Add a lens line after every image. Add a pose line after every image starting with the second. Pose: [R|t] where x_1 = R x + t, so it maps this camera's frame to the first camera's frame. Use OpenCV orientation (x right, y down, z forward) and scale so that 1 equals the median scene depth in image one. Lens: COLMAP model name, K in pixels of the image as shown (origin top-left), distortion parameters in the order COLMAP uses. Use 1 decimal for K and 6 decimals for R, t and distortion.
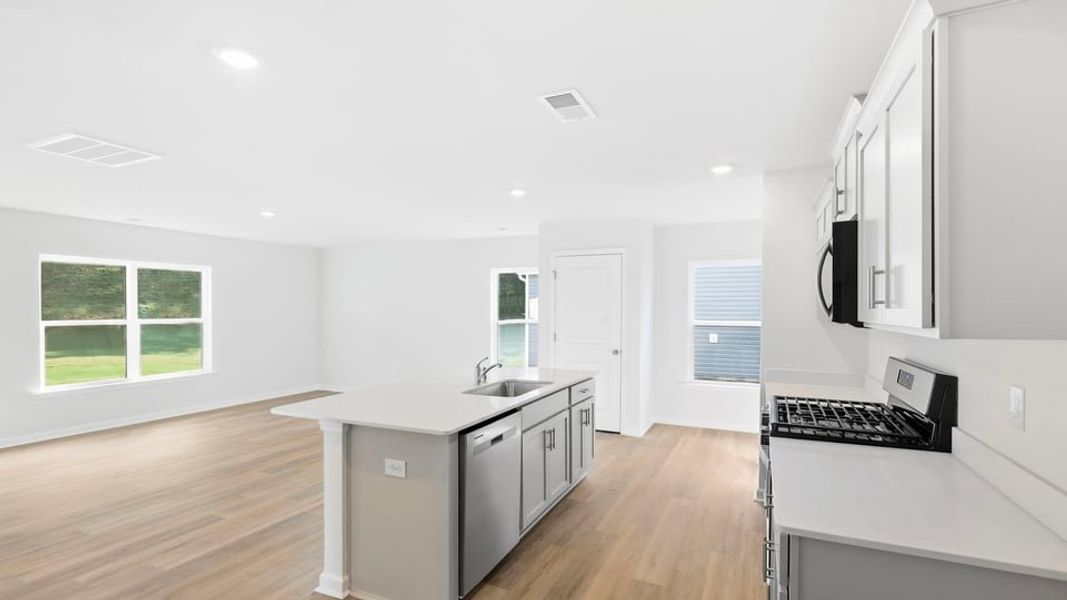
lens RADIAL K [[485.6, 0, 534.8], [0, 485.6, 308.5], [0, 0, 1]] dist [-0.001965, 0.000350]
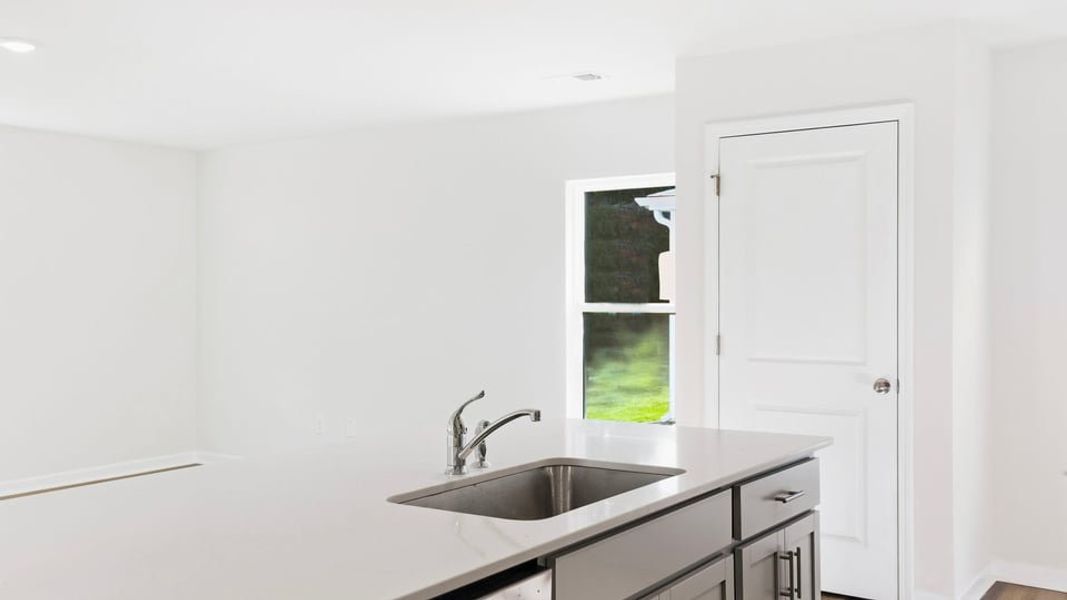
lens RADIAL K [[978.6, 0, 538.8], [0, 978.6, 290.8], [0, 0, 1]] dist [0.044188, 0.012602]
pose [[0.984953, -0.004539, -0.172761, 0.054580], [0.003322, 0.999968, -0.007335, 0.032047], [0.172789, 0.006651, 0.984936, 0.306457]]
